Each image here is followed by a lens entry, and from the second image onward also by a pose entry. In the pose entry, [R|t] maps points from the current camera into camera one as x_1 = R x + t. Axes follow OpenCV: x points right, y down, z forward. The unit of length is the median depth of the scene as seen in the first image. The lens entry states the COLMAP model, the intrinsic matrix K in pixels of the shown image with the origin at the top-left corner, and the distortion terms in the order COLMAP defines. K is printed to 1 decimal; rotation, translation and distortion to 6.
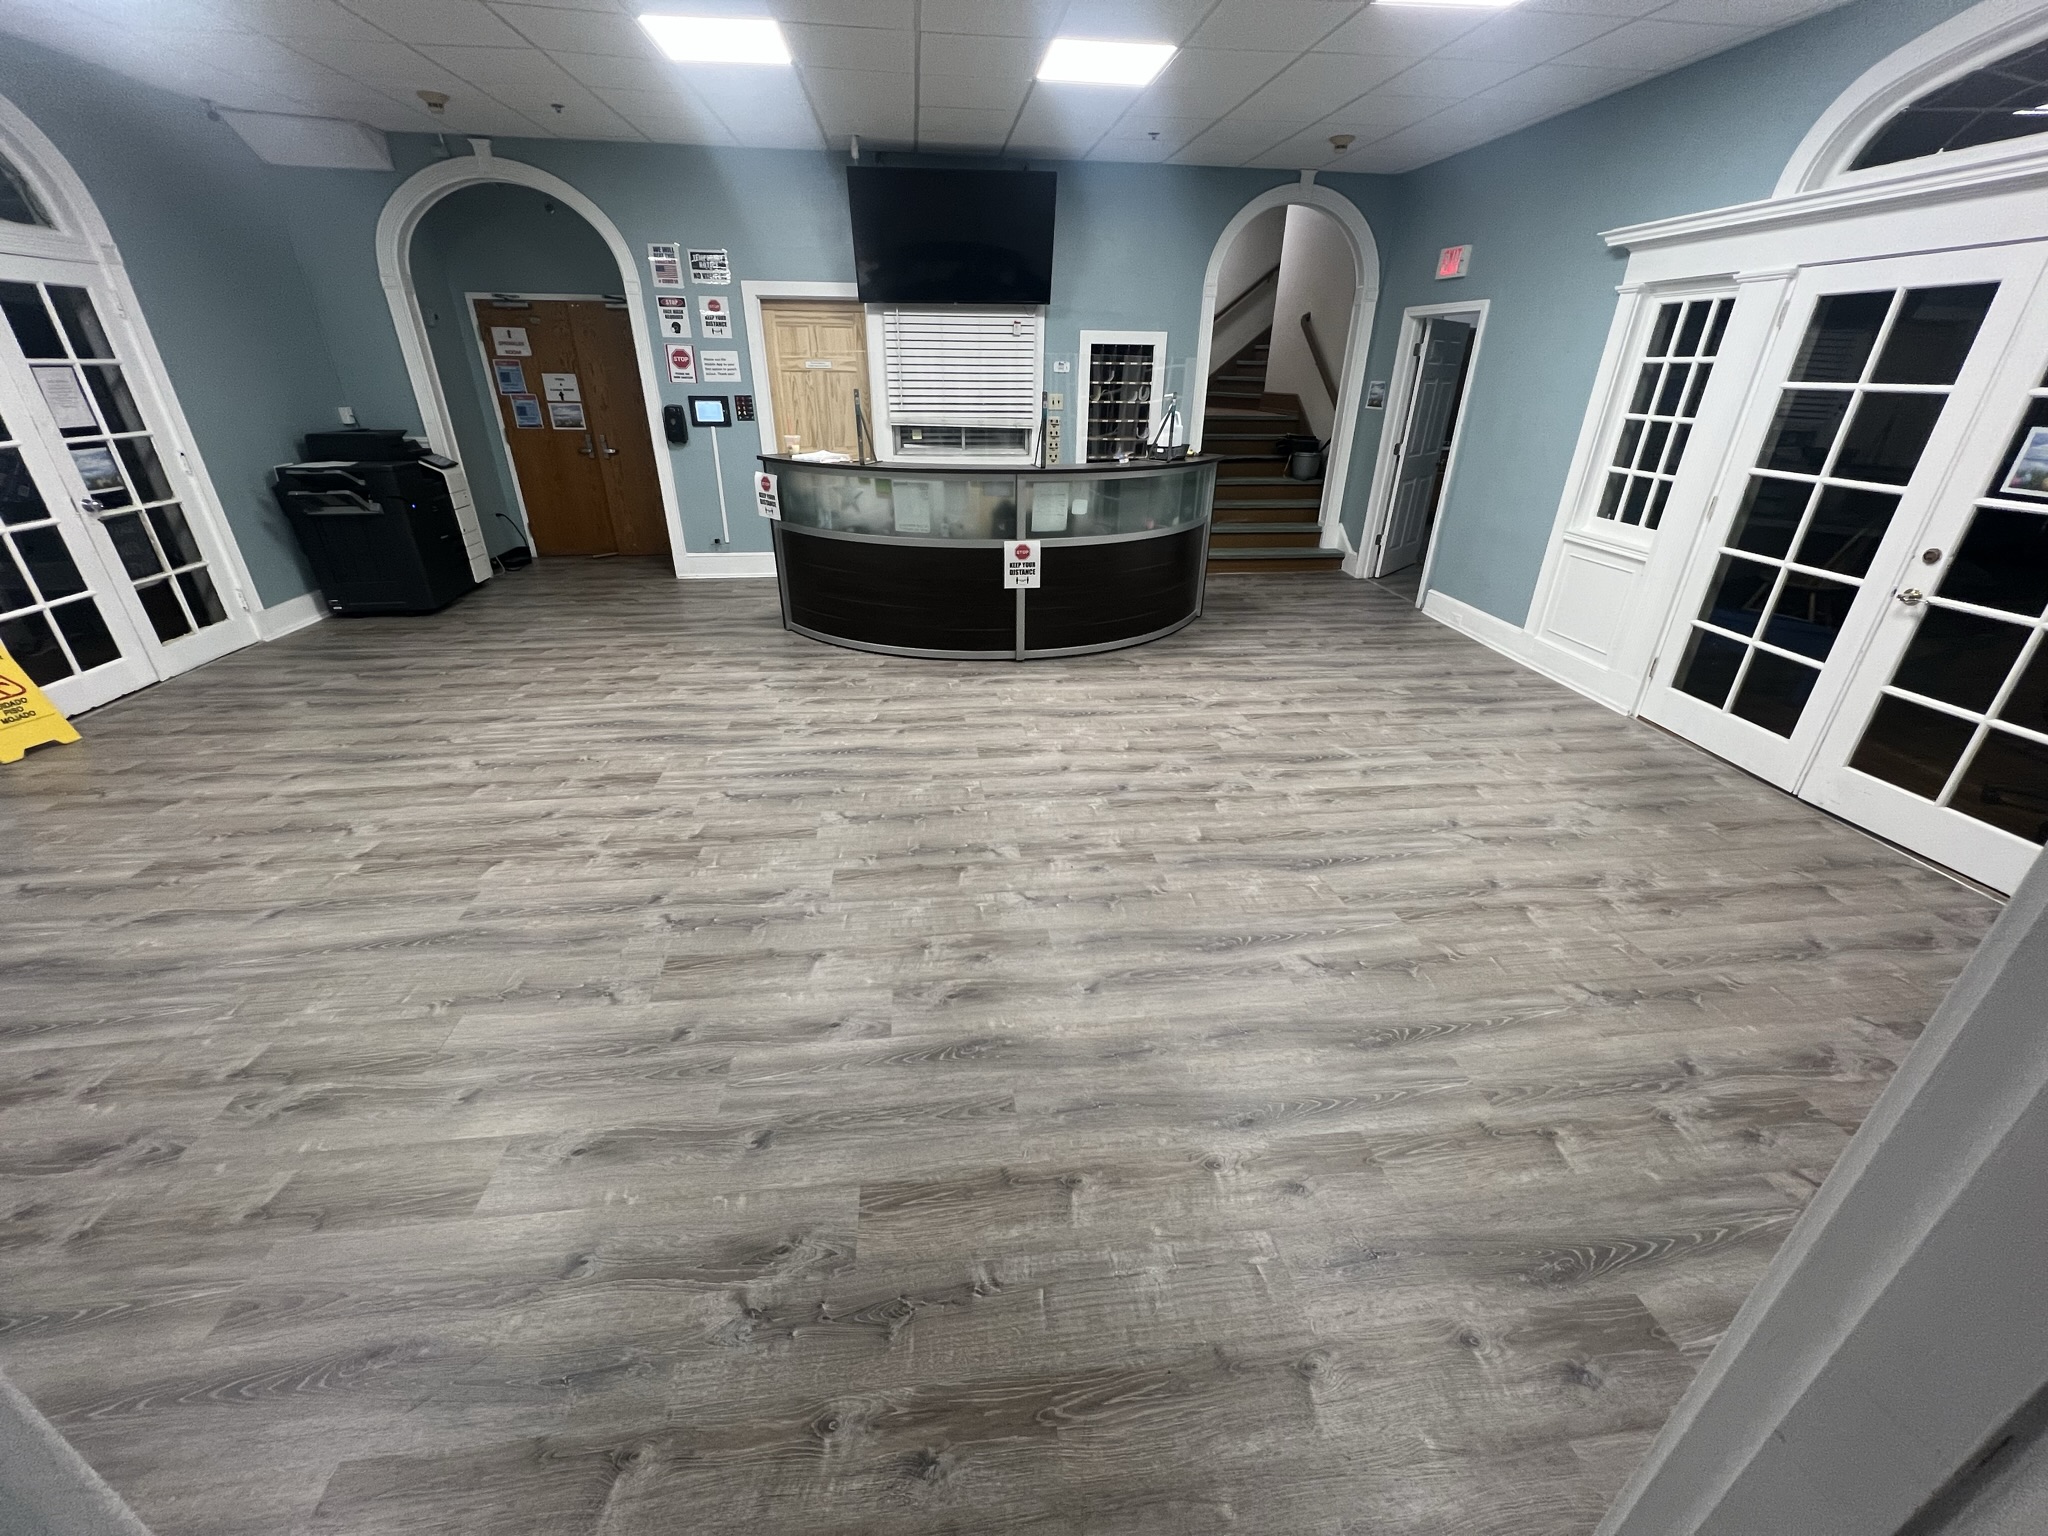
lens RADIAL K [[817.8, 0, 1024.0], [0, 817.8, 768.0], [0, 0, 1]] dist [-0.000102, 0.000309]
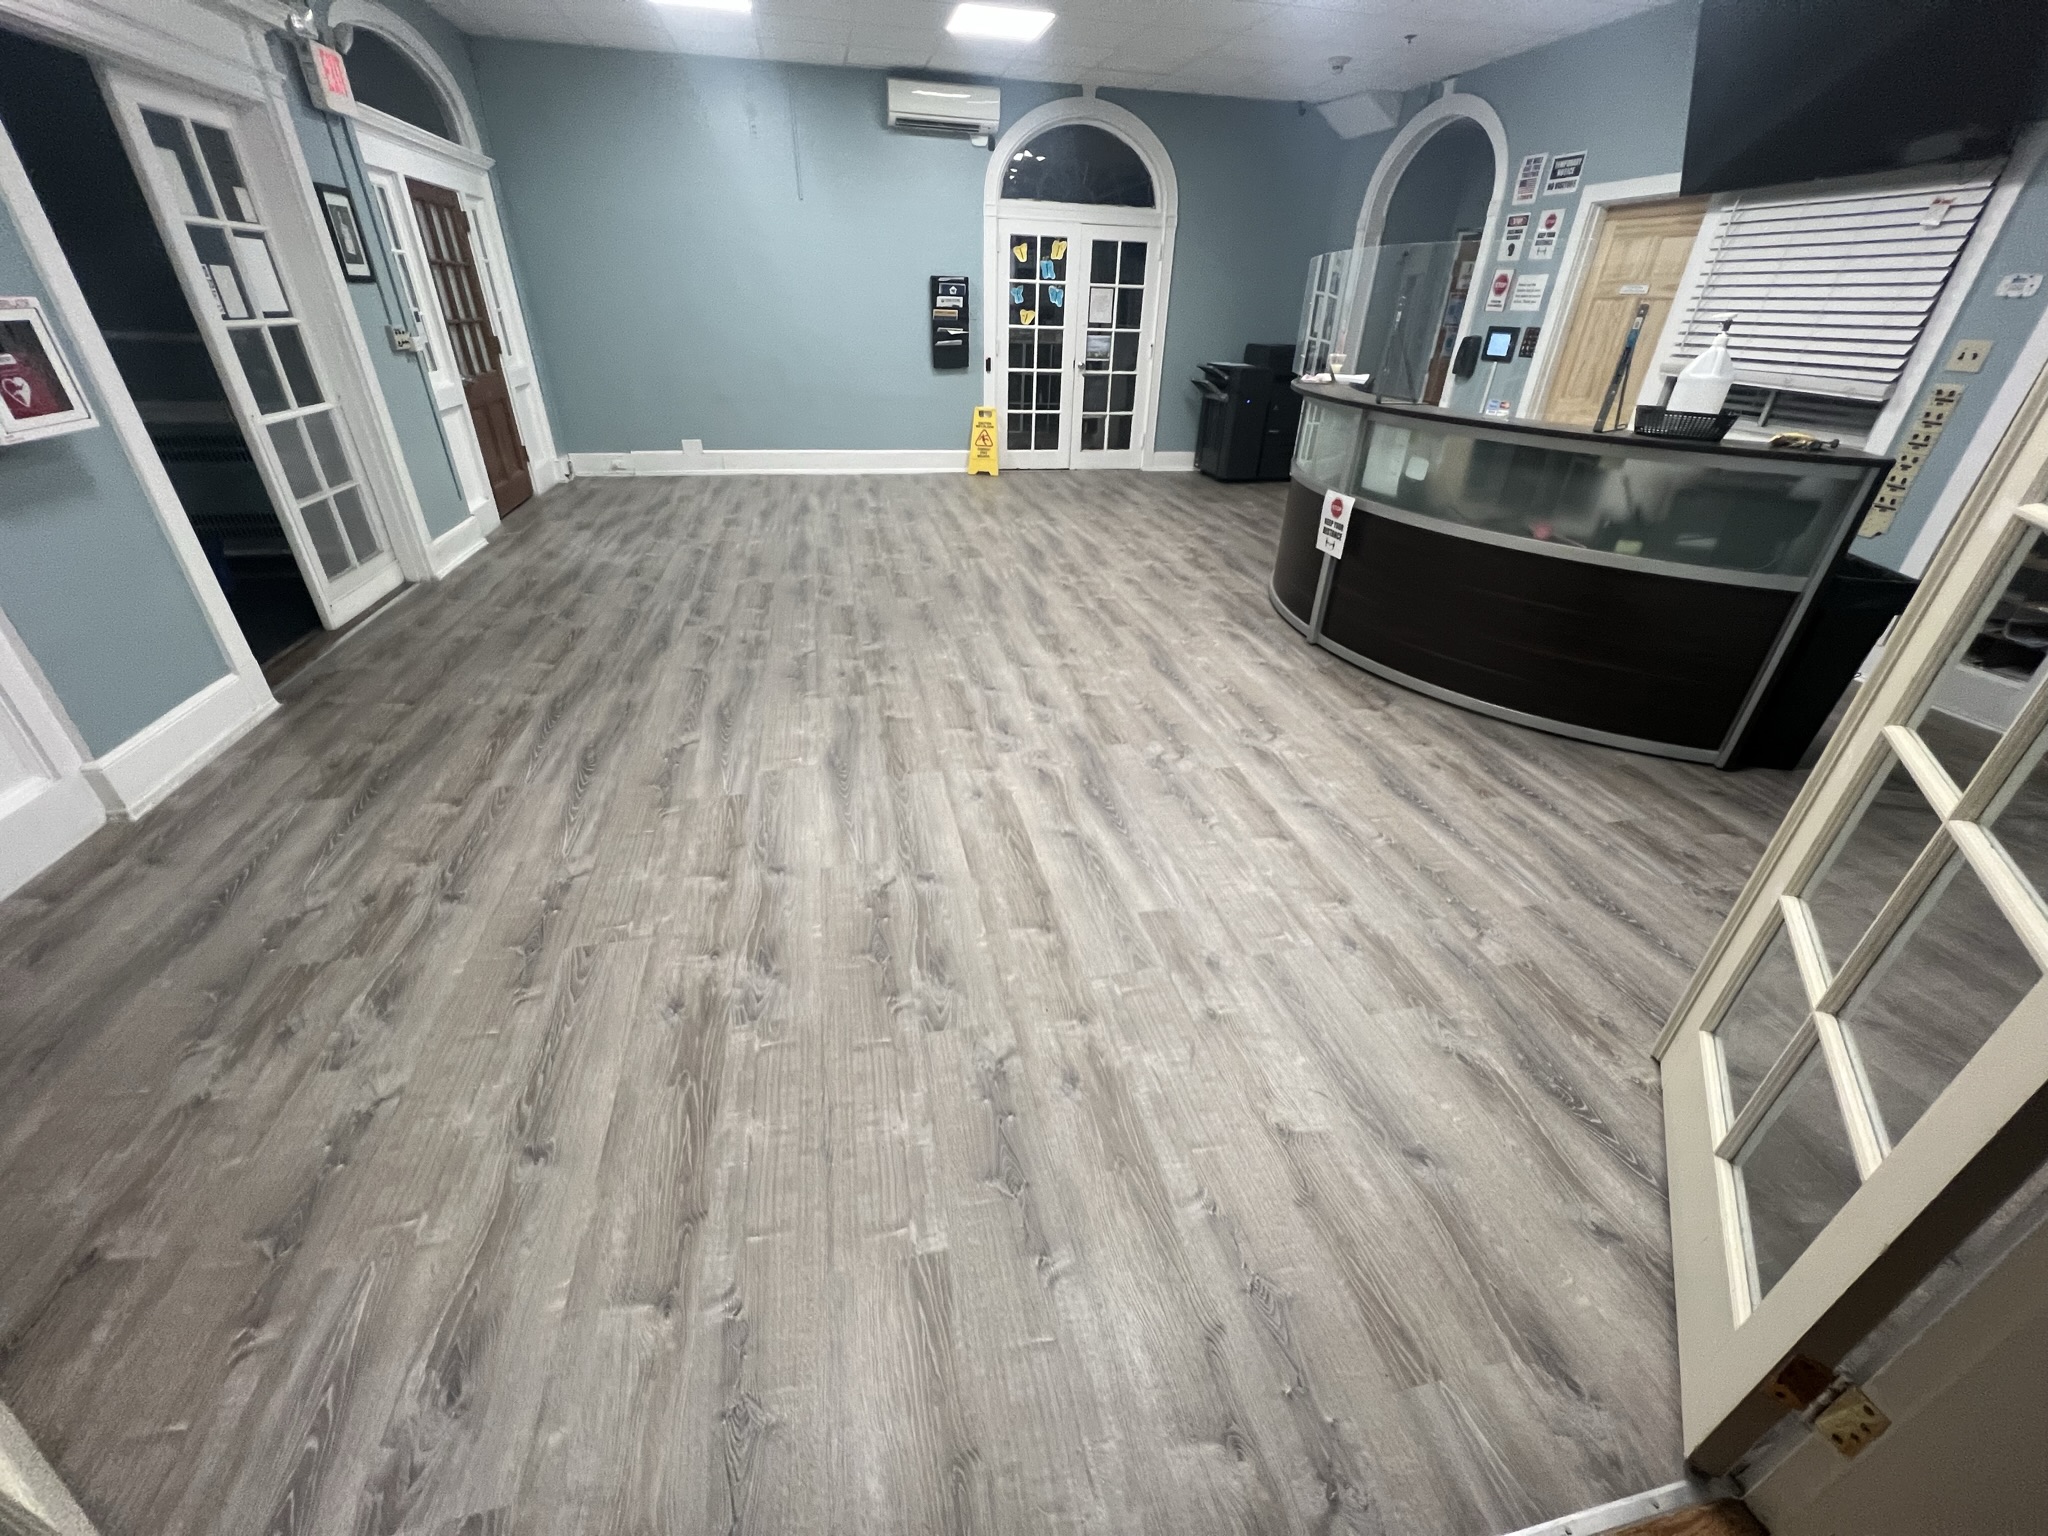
lens RADIAL K [[817.8, 0, 1024.0], [0, 817.8, 768.0], [0, 0, 1]] dist [-0.000102, 0.000309]
pose [[0.098709, 0.486140, -0.868288, 0.840411], [-0.465292, 0.793840, 0.391563, -0.249521], [0.879636, 0.365356, 0.304556, 0.622607]]
